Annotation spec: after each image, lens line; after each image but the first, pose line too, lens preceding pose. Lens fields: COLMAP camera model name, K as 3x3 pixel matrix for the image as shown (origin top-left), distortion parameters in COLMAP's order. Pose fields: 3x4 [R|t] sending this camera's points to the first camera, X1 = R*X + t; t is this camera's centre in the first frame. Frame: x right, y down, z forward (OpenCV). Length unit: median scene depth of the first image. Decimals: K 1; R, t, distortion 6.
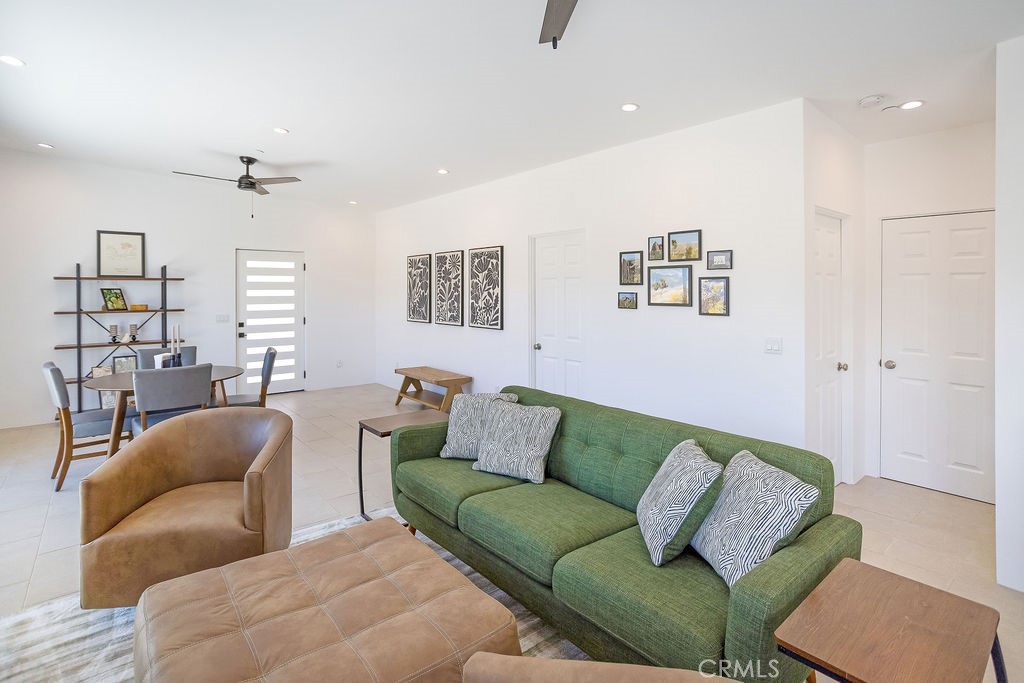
lens RADIAL K [[497.9, 0, 513.5], [0, 497.9, 306.1], [0, 0, 1]] dist [-0.040650, 0.021858]
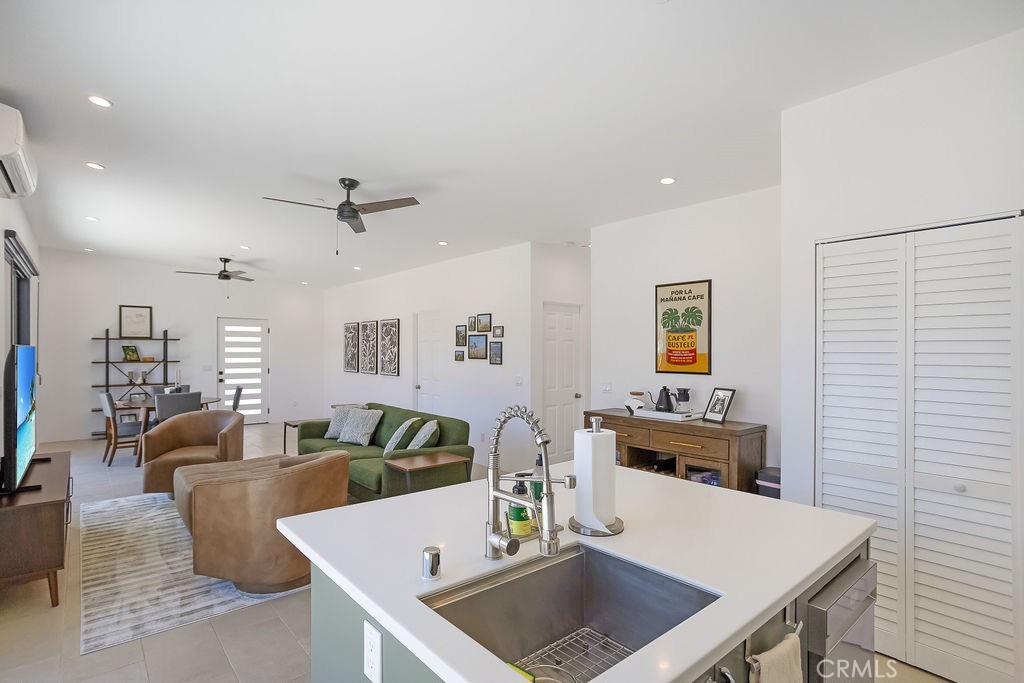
lens RADIAL K [[506.0, 0, 494.5], [0, 506.0, 364.0], [0, 0, 1]] dist [-0.001024, 0.000084]
pose [[0.999870, 0.006373, -0.014782, 0.268984], [-0.006401, 0.999978, -0.001846, 0.012967], [0.014770, 0.001941, 0.999889, -0.464136]]
